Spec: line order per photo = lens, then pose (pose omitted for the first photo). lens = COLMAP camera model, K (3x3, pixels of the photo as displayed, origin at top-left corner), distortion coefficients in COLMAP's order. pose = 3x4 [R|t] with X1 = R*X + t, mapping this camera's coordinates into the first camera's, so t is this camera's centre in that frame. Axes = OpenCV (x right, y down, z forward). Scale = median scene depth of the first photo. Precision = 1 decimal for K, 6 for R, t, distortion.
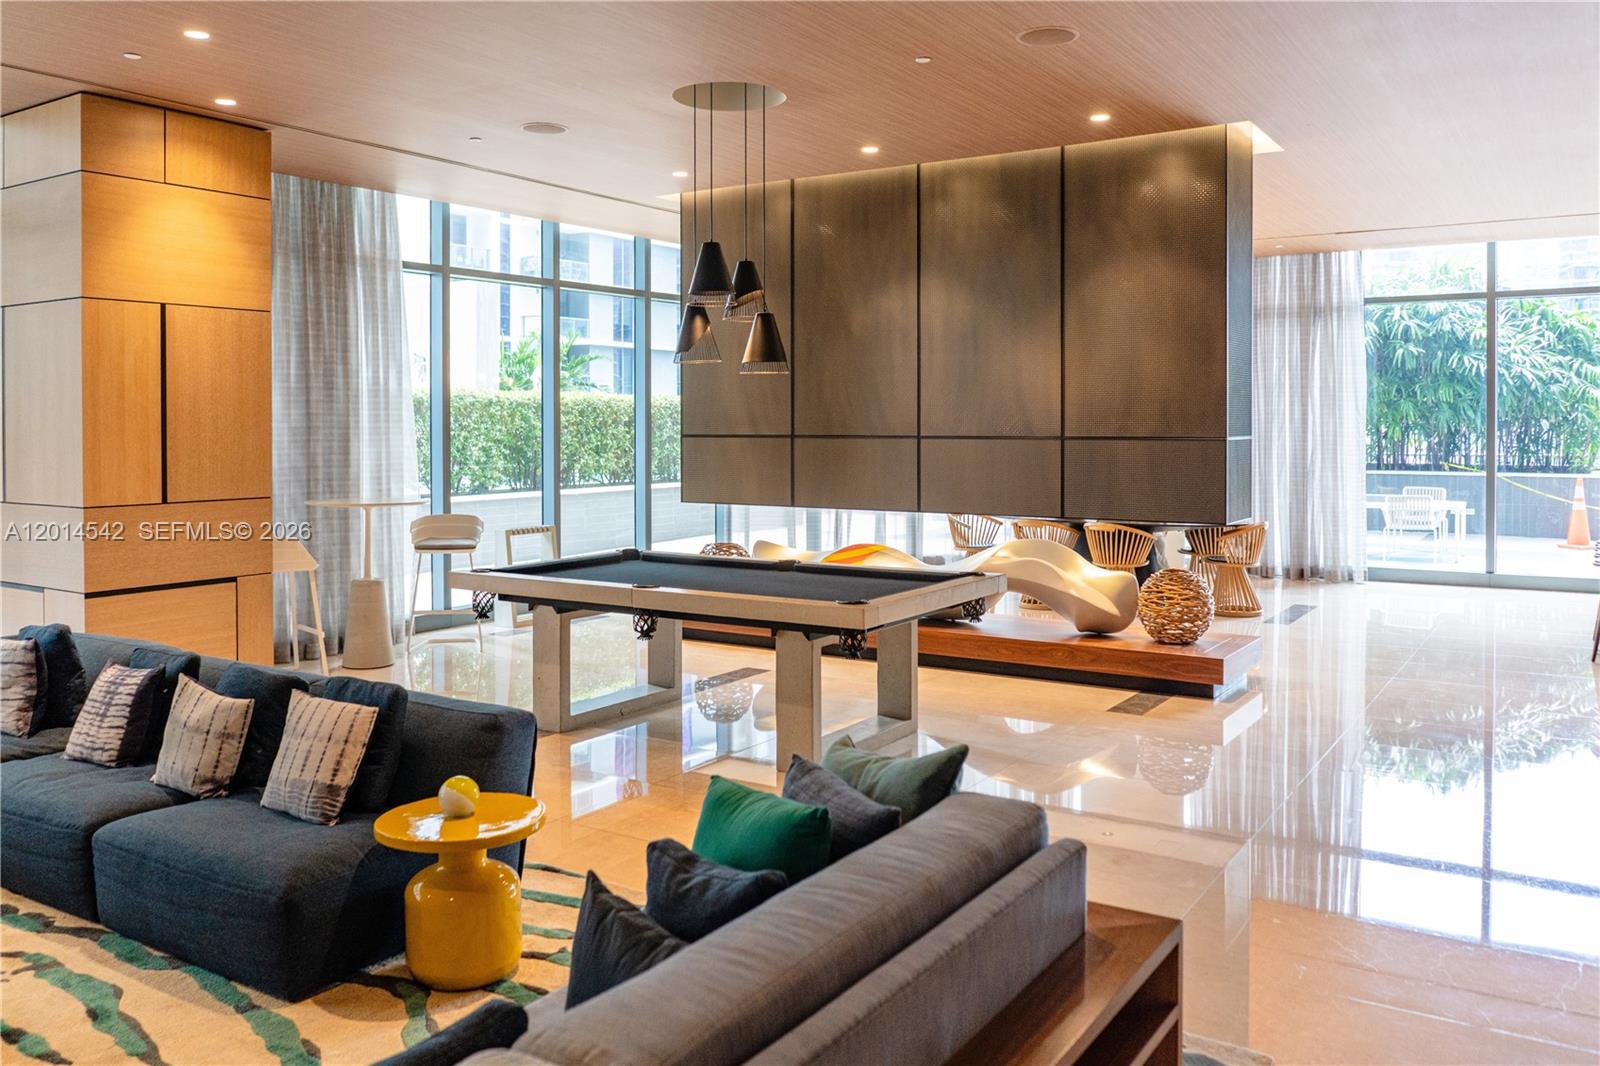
lens RADIAL K [[1258.1, 0, 800.0], [0, 1258.1, 533.0], [0, 0, 1]] dist [-0.036960, -0.000593]
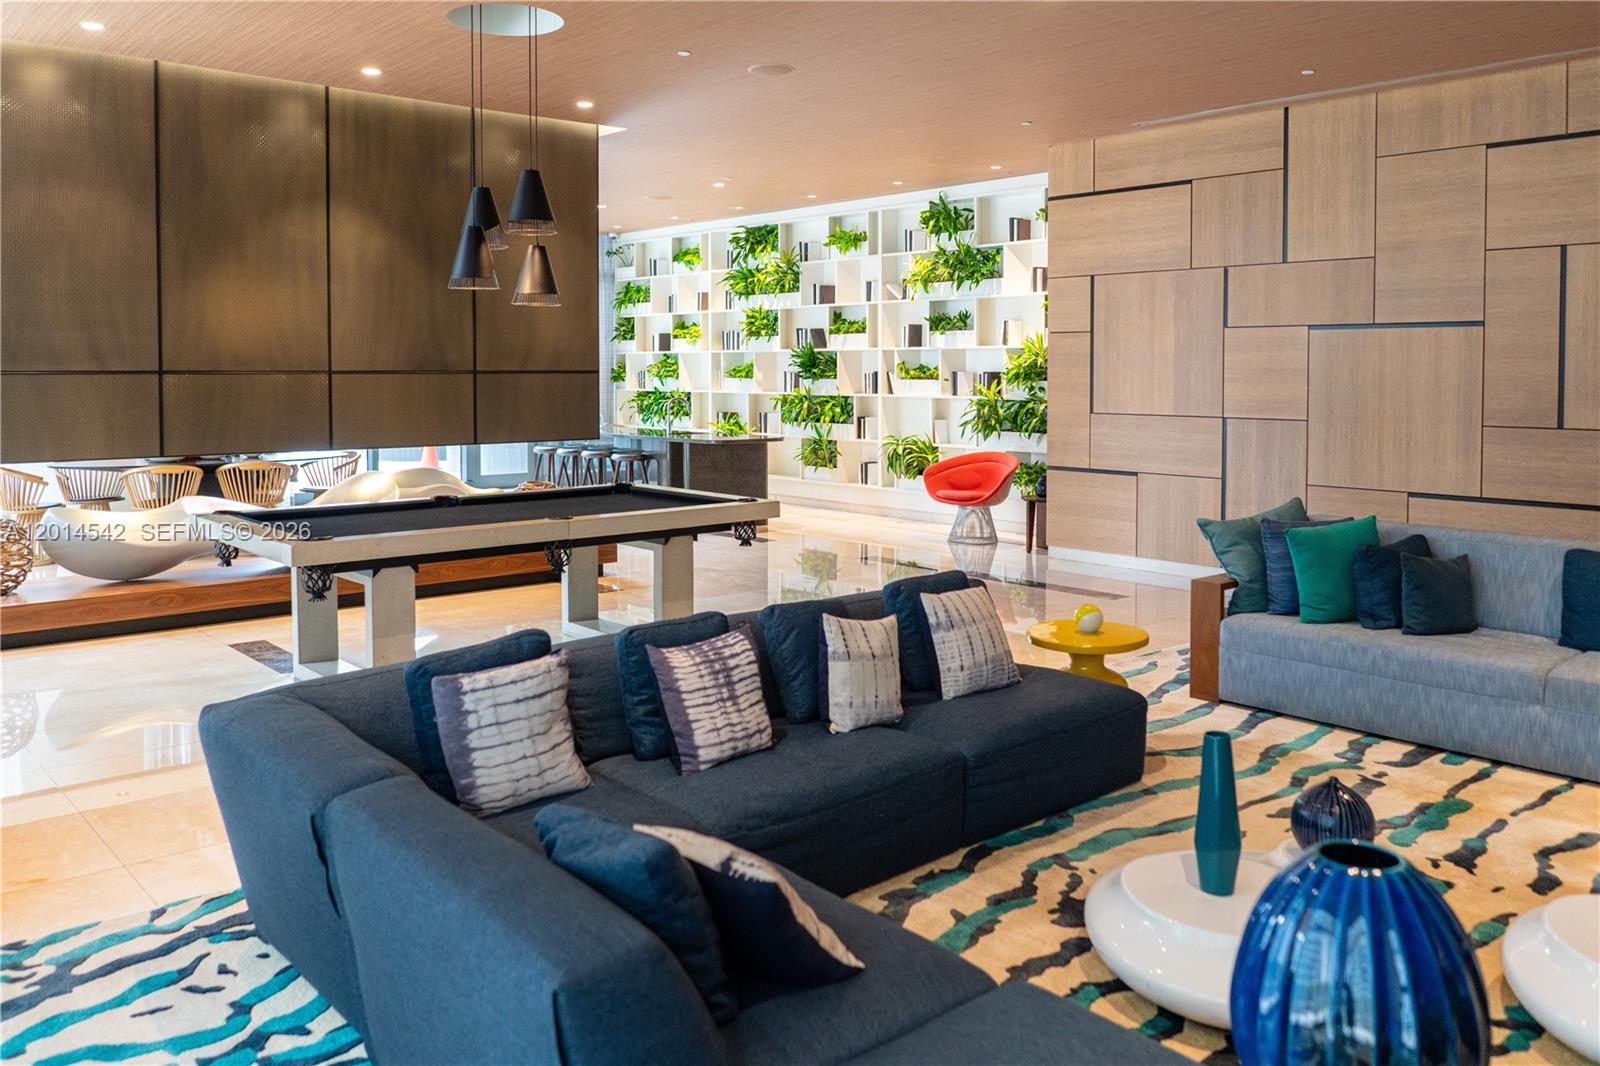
lens RADIAL K [[1251.9, 0, 798.8], [0, 1251.9, 505.9], [0, 0, 1]] dist [-0.005603, -0.002453]
pose [[0.279220, -0.102483, 0.954743, -1.343942], [0.080730, 0.993273, 0.083009, -0.046482], [-0.956828, 0.053899, 0.285615, 0.718616]]
